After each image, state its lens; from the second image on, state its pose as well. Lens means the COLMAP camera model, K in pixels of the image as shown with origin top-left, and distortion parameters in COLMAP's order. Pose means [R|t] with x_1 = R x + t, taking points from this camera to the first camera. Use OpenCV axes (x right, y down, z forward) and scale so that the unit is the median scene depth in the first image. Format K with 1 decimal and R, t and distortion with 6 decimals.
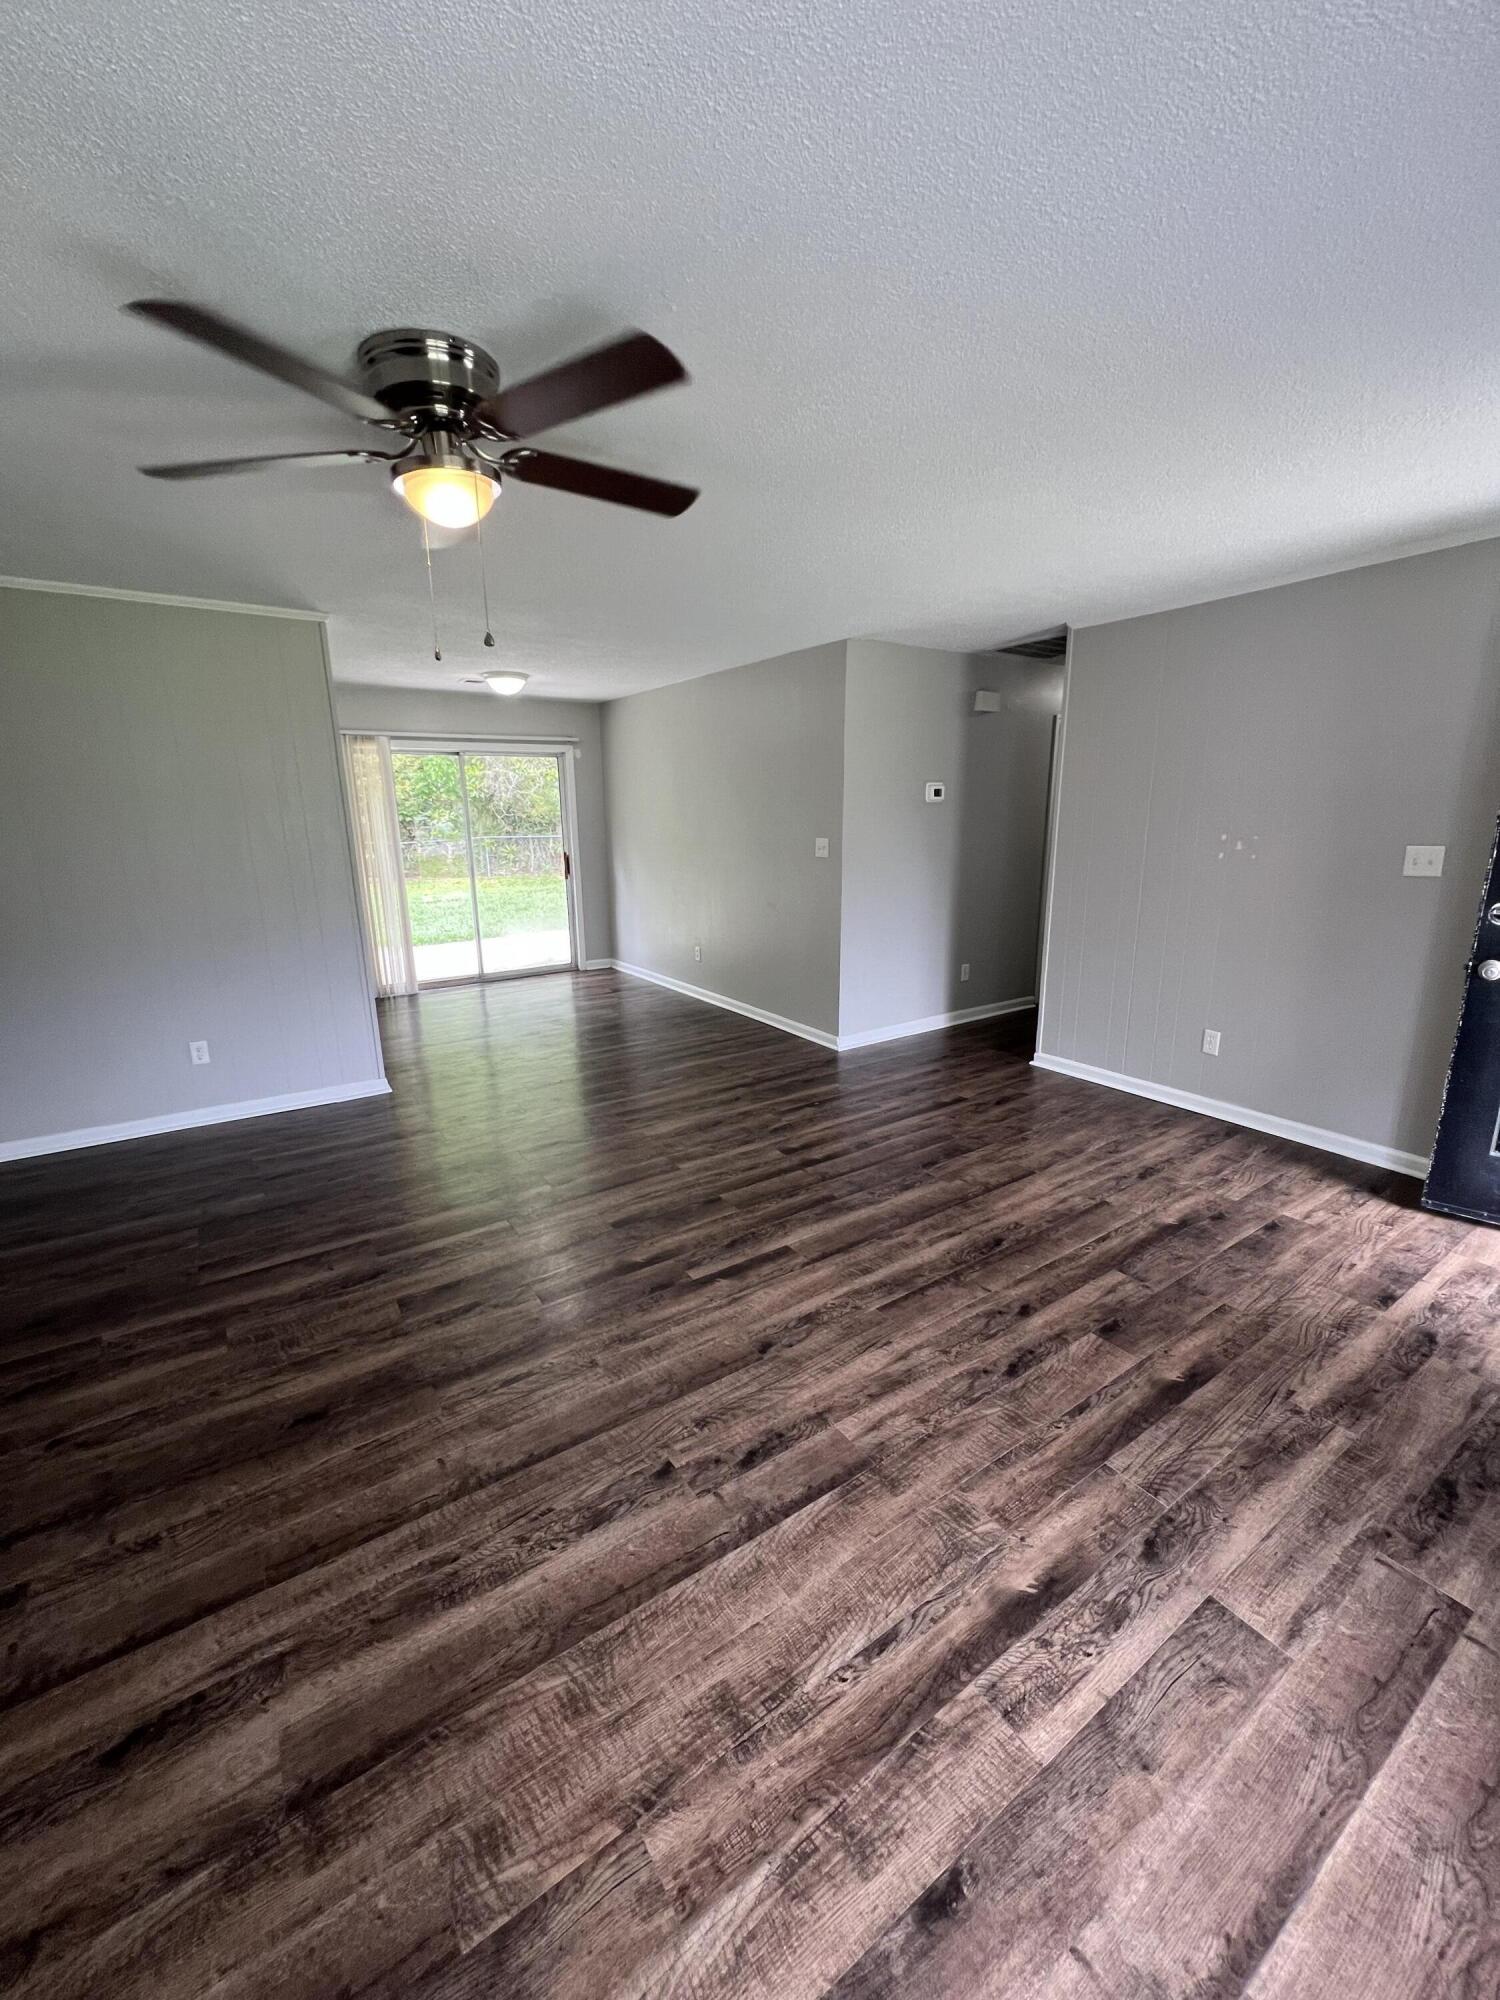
lens RADIAL K [[799.9, 0, 747.7], [0, 799.9, 999.3], [0, 0, 1]] dist [-0.004590, 0.000605]
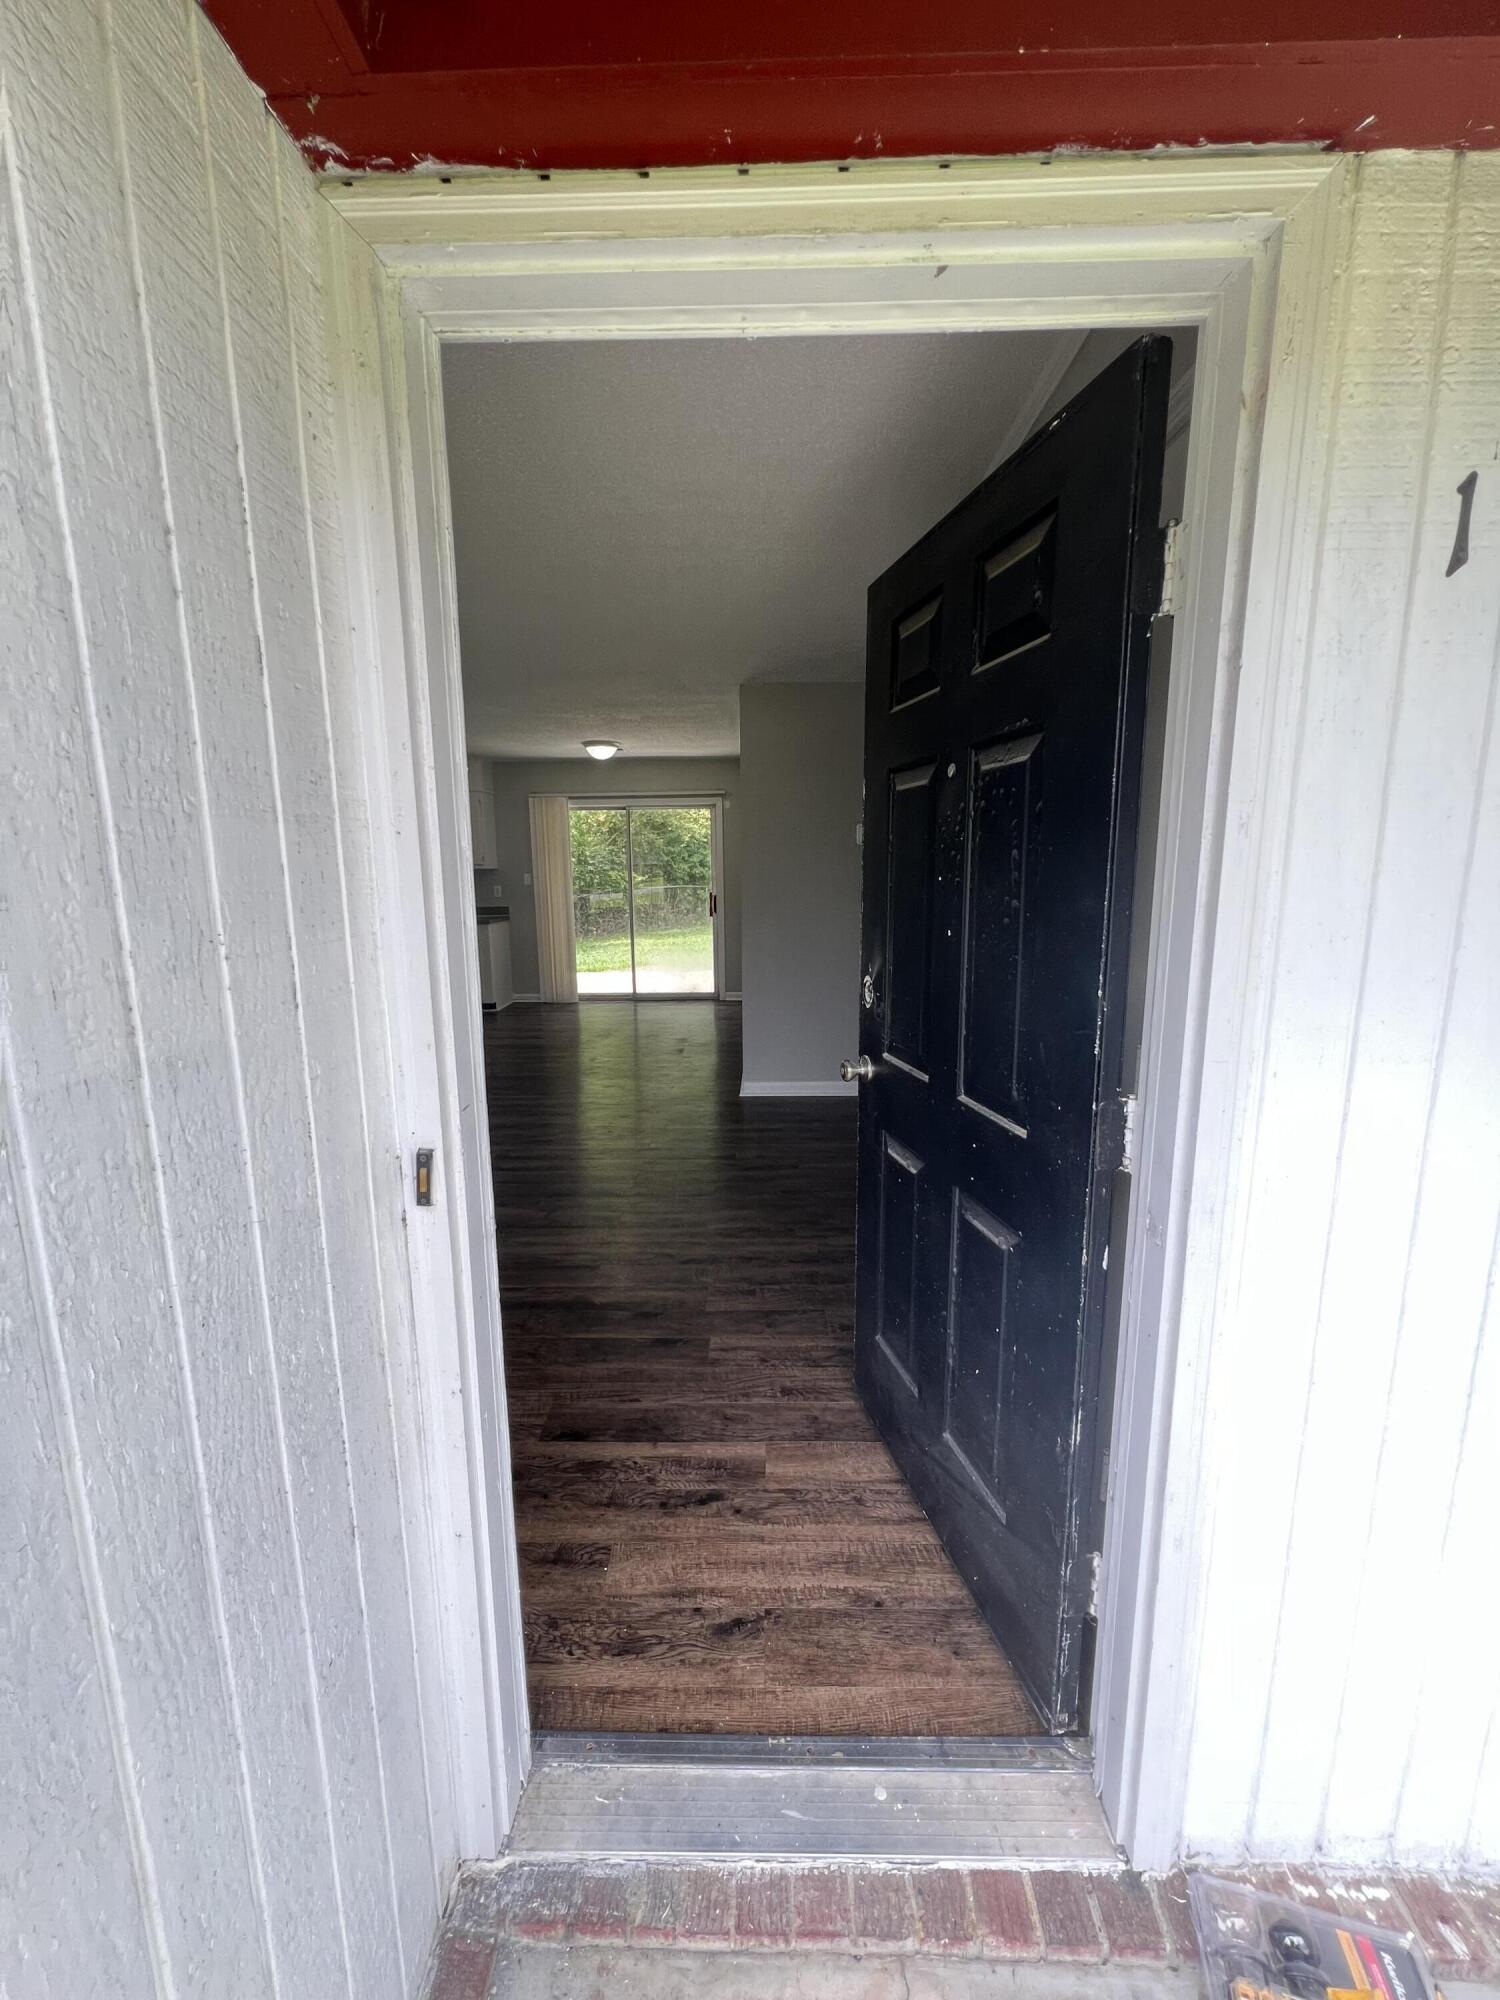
lens RADIAL K [[799.9, 0, 750.7], [0, 799.9, 997.8], [0, 0, 1]] dist [-0.004590, 0.000605]
pose [[0.820406, 0.097606, -0.563388, 1.006776], [-0.128461, 0.991597, -0.015272, -0.062348], [0.557164, 0.084903, 0.826051, 0.279398]]
